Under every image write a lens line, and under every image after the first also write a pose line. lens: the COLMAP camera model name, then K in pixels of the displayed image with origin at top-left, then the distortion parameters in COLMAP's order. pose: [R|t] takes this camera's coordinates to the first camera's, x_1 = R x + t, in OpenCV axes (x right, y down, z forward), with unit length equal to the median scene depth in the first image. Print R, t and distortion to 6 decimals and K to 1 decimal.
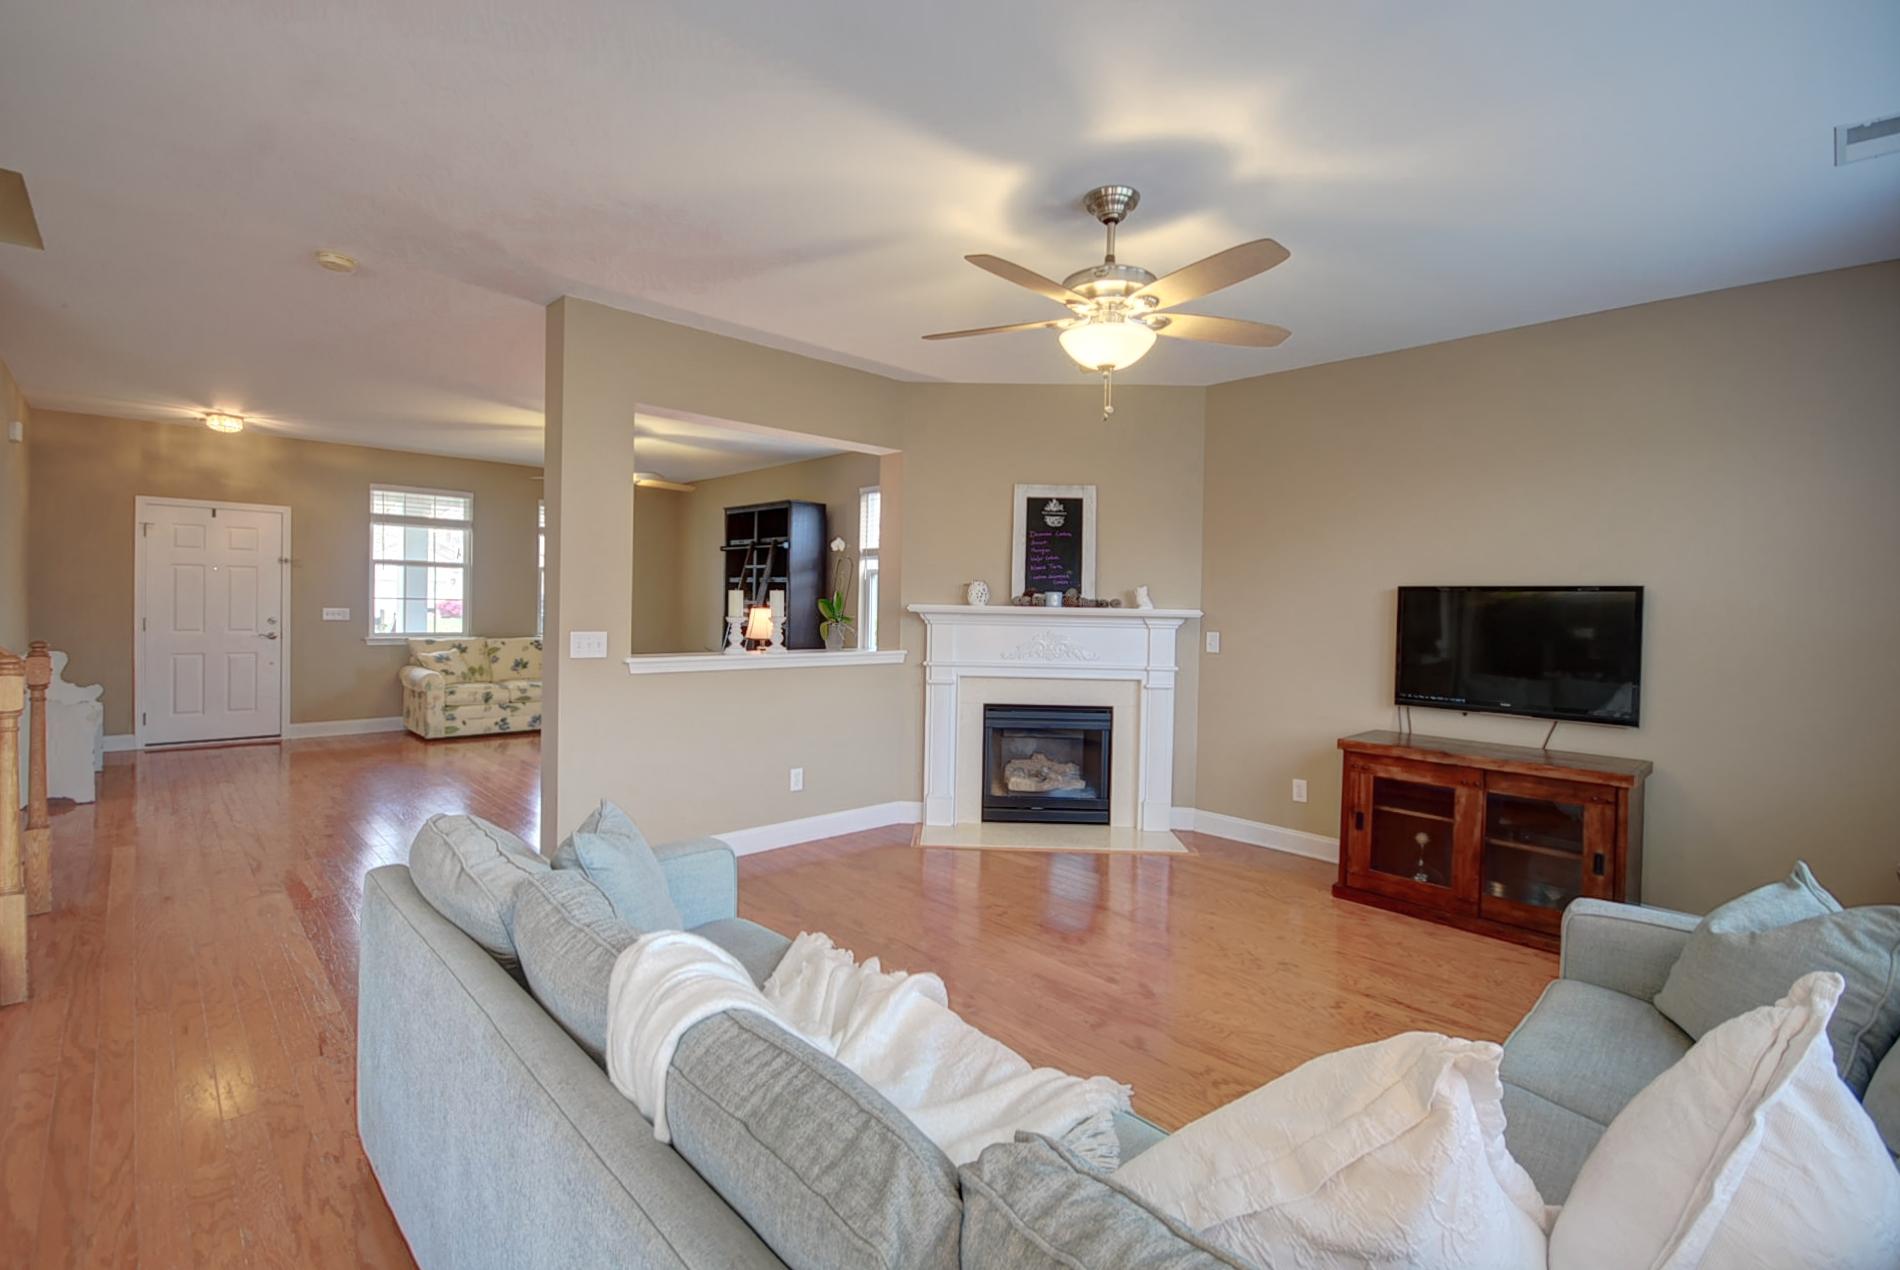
lens RADIAL K [[850.7, 0, 943.9], [0, 850.7, 618.8], [0, 0, 1]] dist [0.002800, -0.008769]
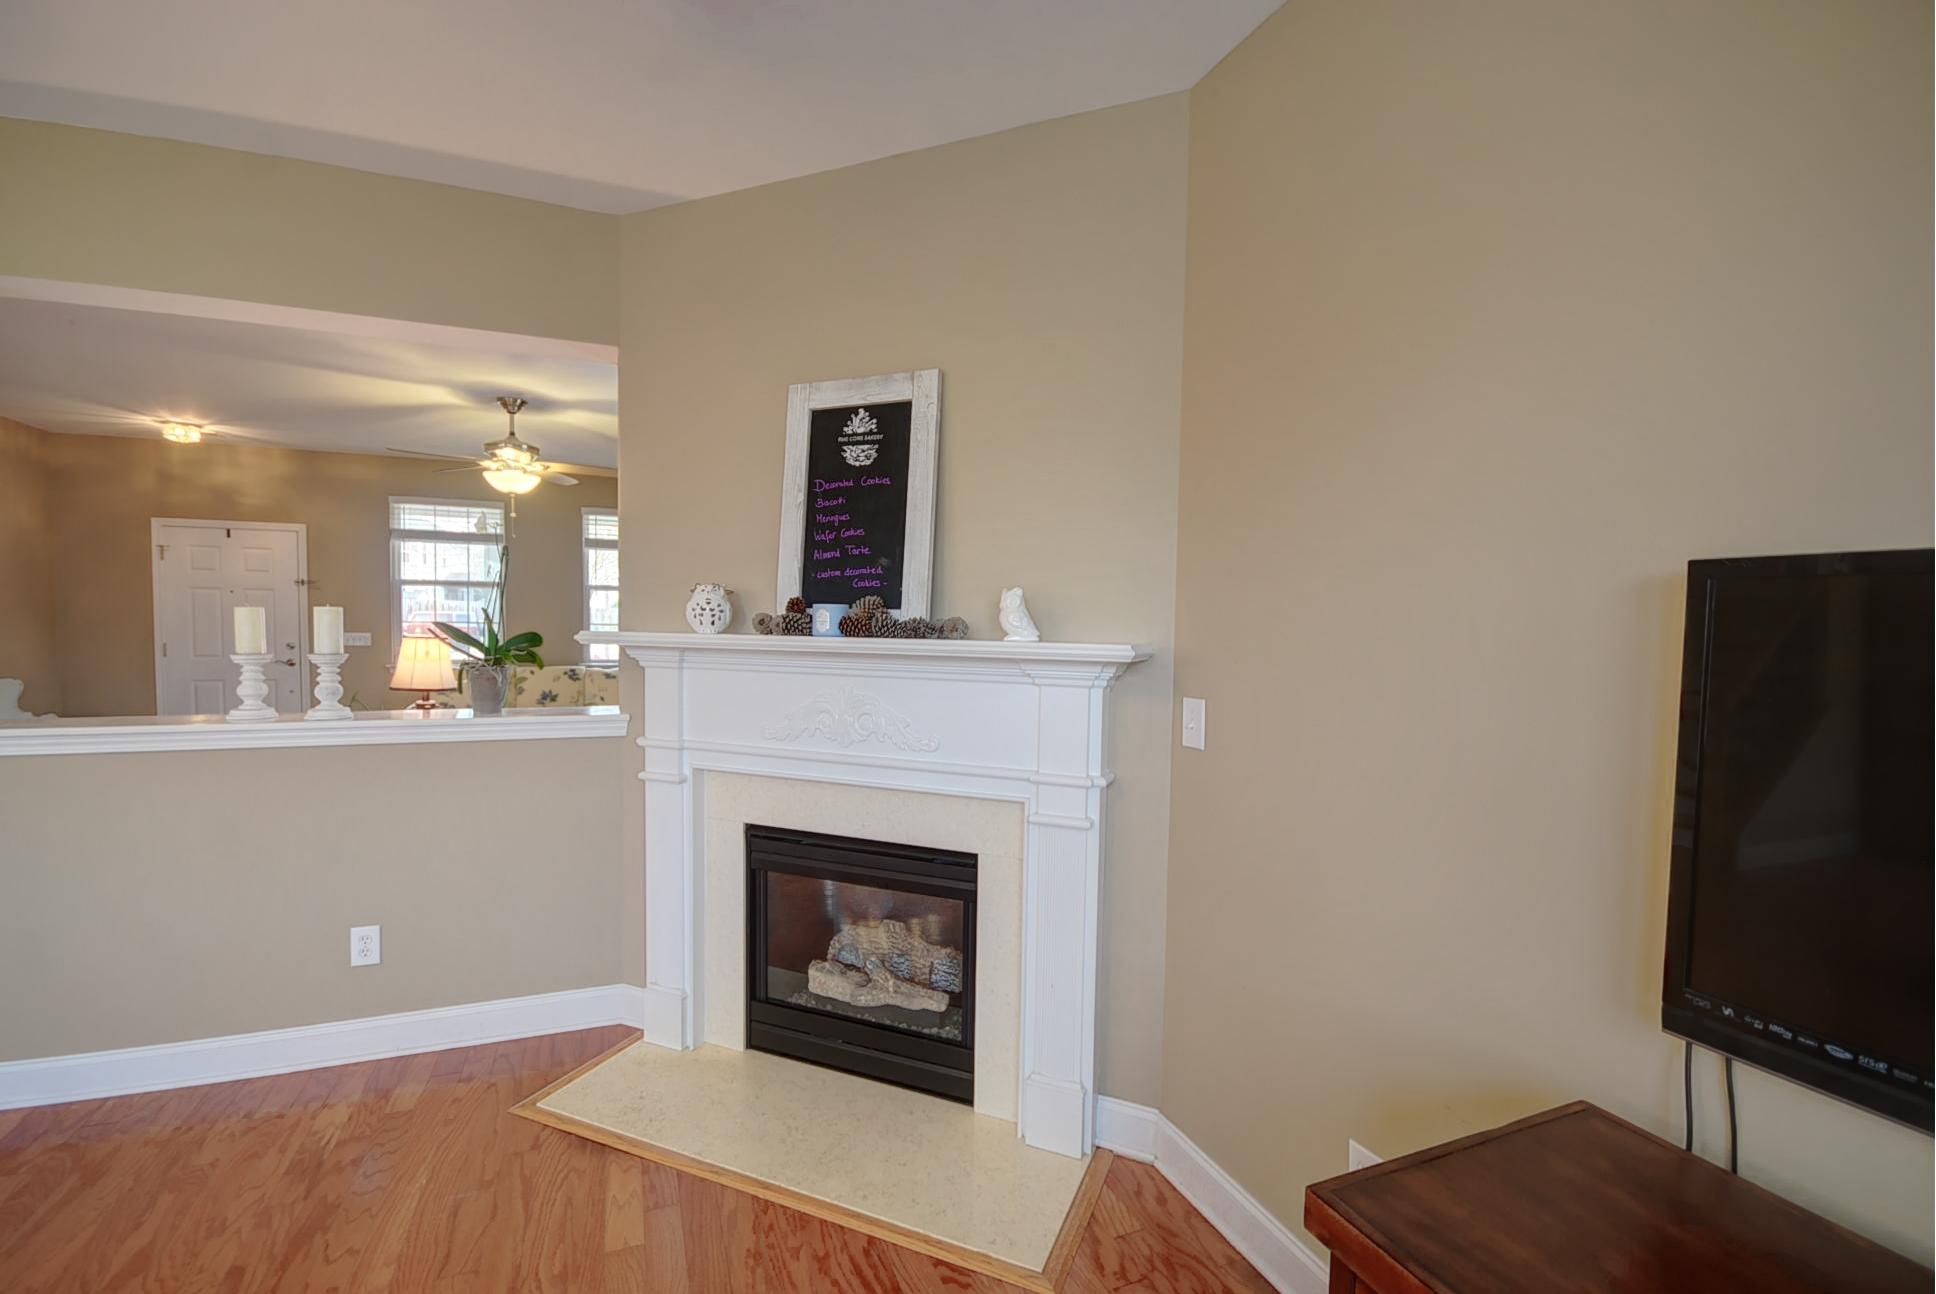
lens RADIAL K [[849.4, 0, 955.5], [0, 849.4, 659.9], [0, 0, 1]] dist [-0.002683, -0.000965]
pose [[0.929225, 0.012583, -0.369301, 0.353498], [-0.003901, 0.999698, 0.024249, -0.011995], [0.369495, -0.021092, 0.928993, 0.573161]]
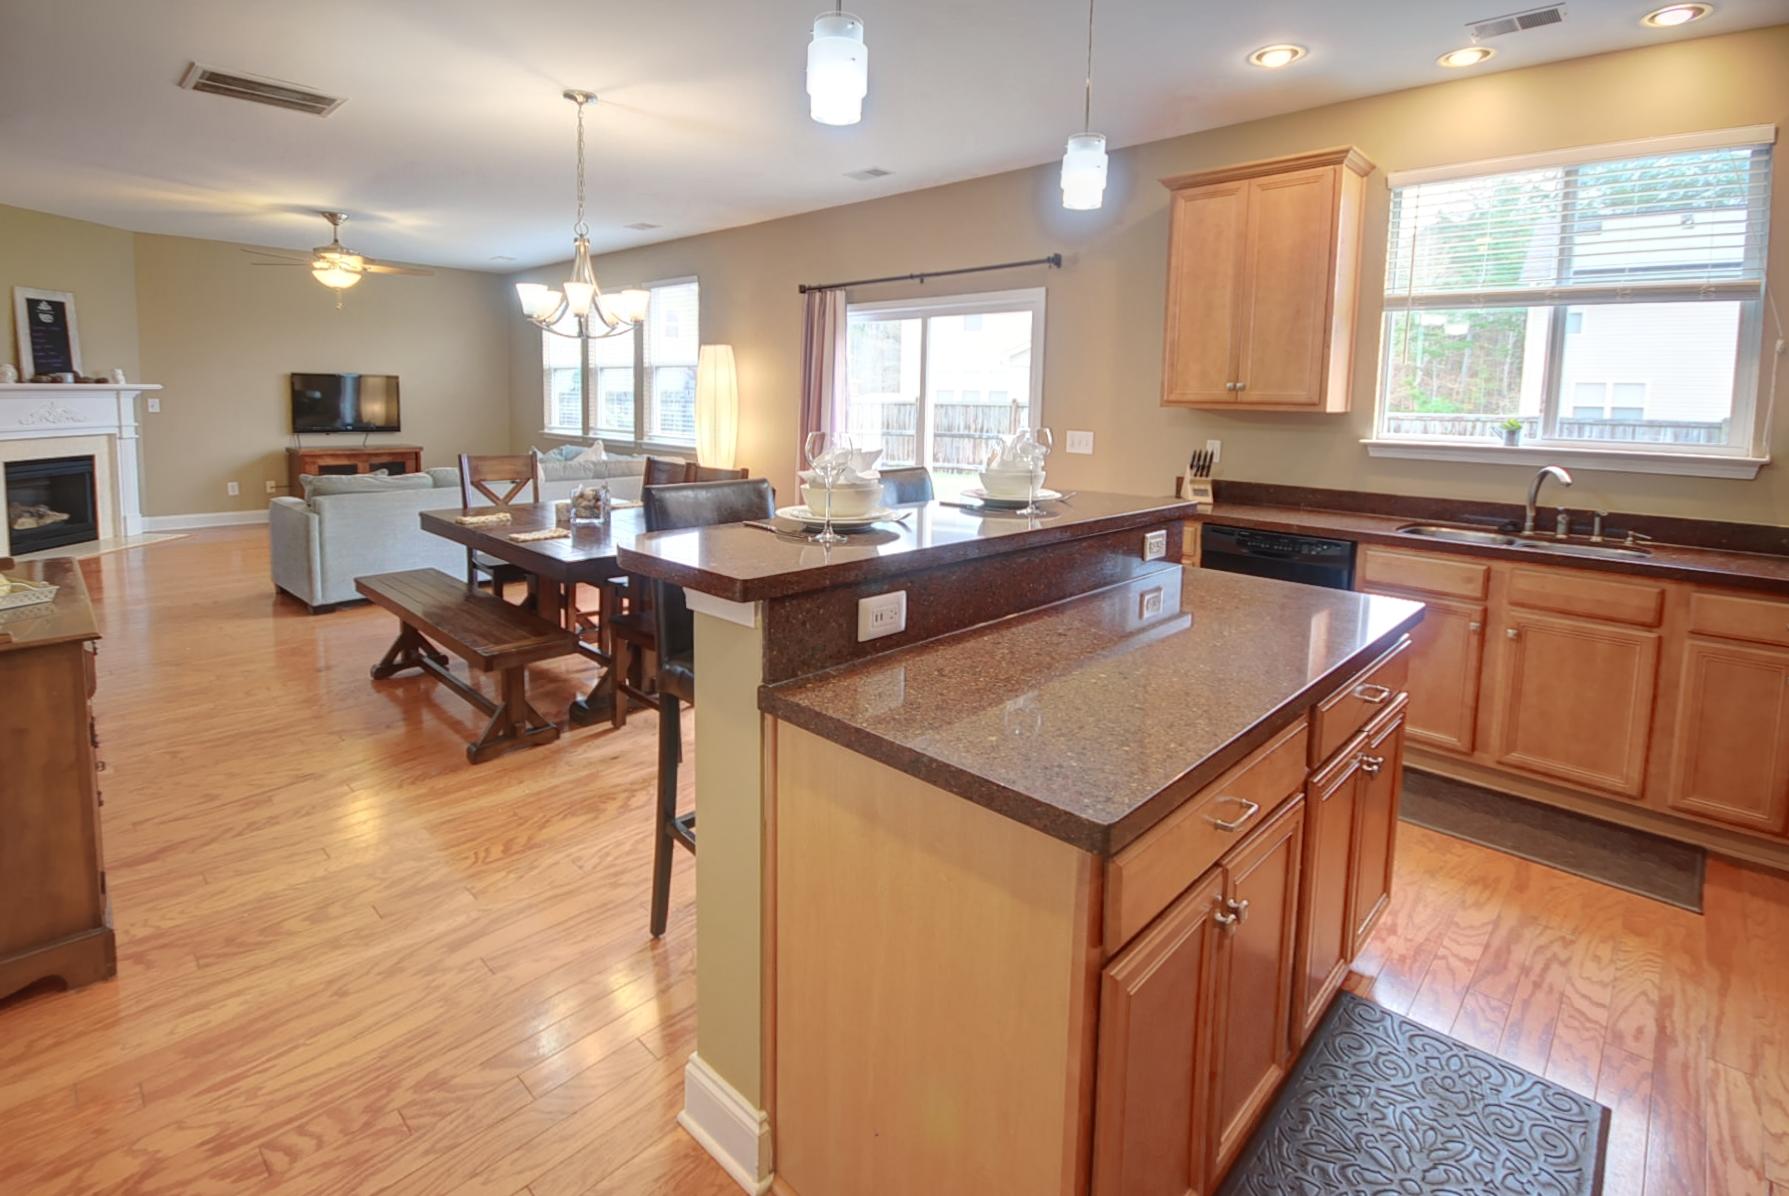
lens RADIAL K [[843.6, 0, 886.7], [0, 843.6, 469.4], [0, 0, 1]] dist [0.009968, -0.012173]
pose [[-0.052523, -0.109590, 0.992588, -1.234094], [-0.004071, 0.993975, 0.109528, -0.028777], [-0.998611, 0.001712, -0.052653, -0.218481]]
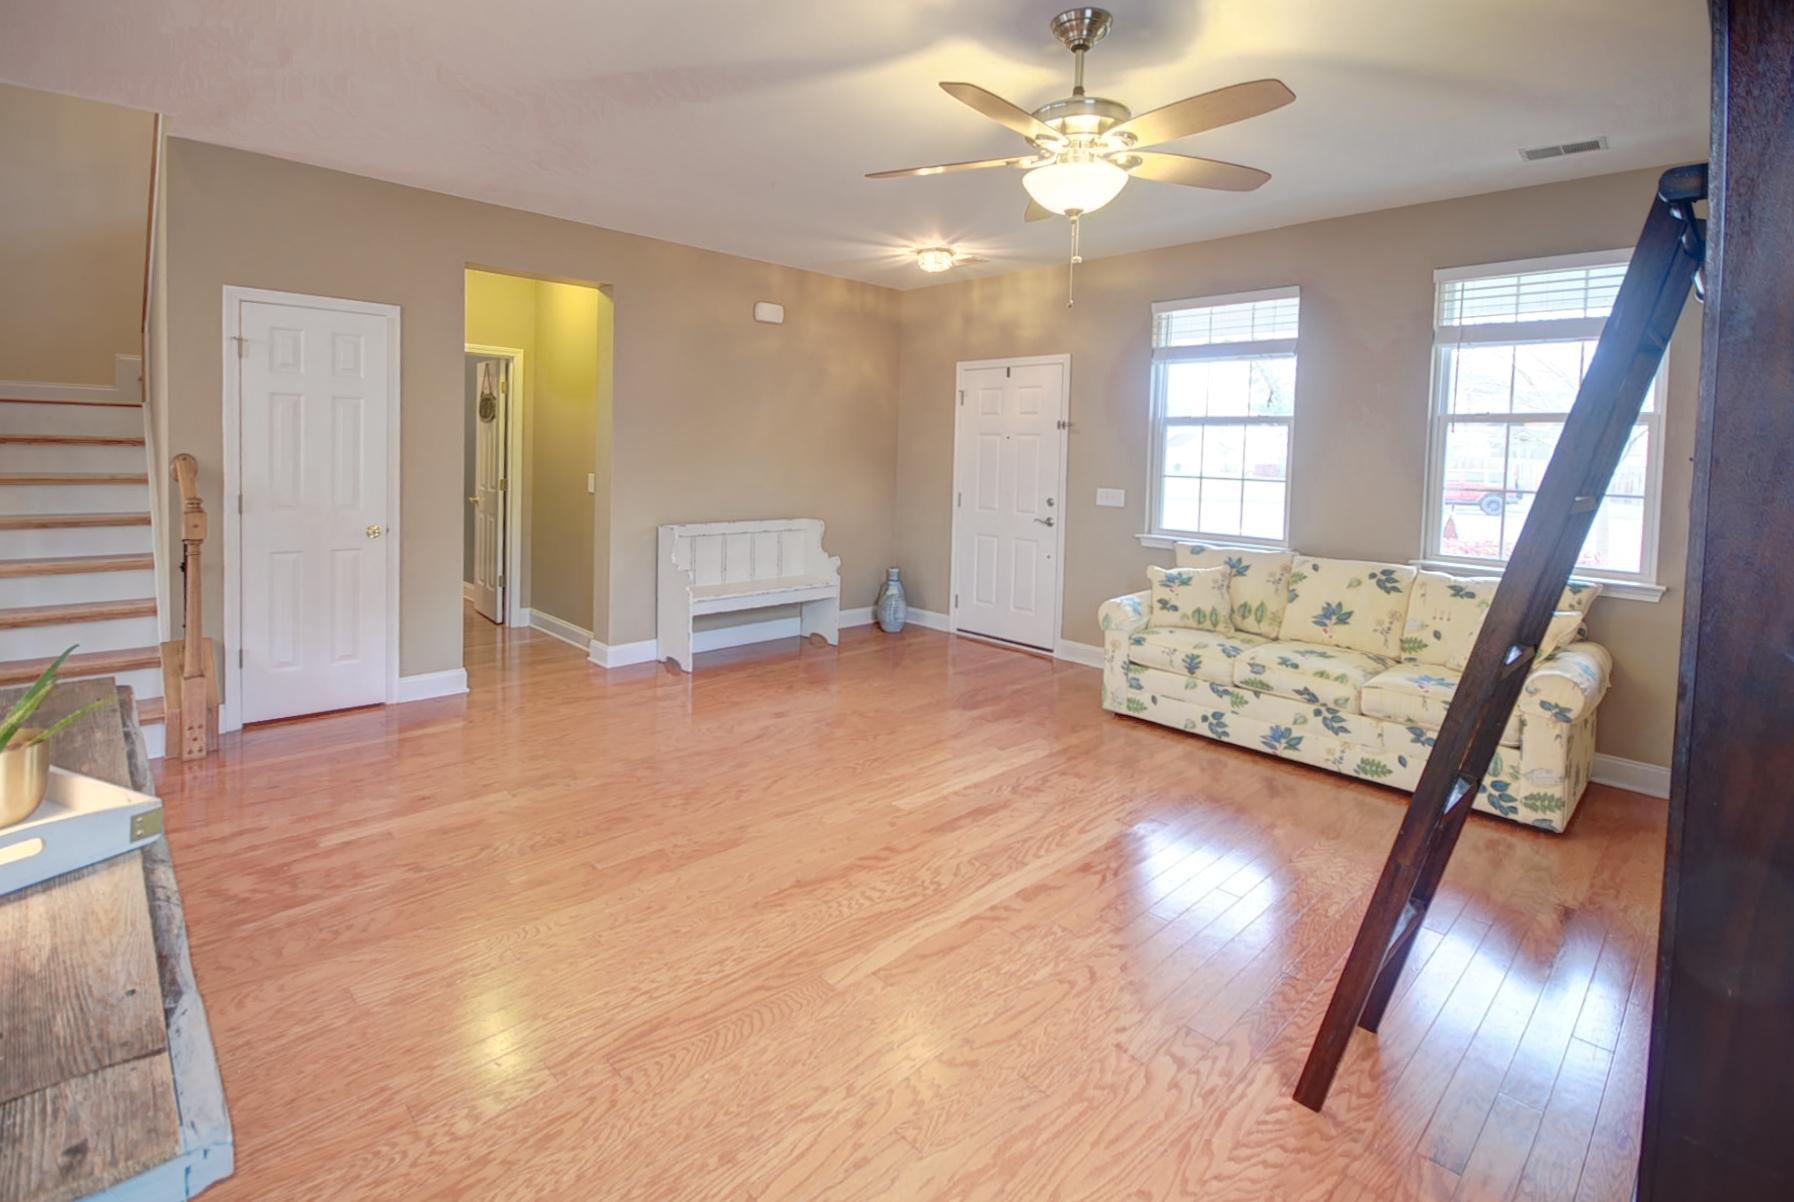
lens RADIAL K [[844.1, 0, 891.0], [0, 844.1, 488.8], [0, 0, 1]] dist [-0.002128, -0.000117]
pose [[0.007474, 0.022124, -0.999727, -0.022779], [-0.044535, 0.998771, 0.021769, -0.030204], [0.998980, 0.044360, 0.008450, 1.222998]]
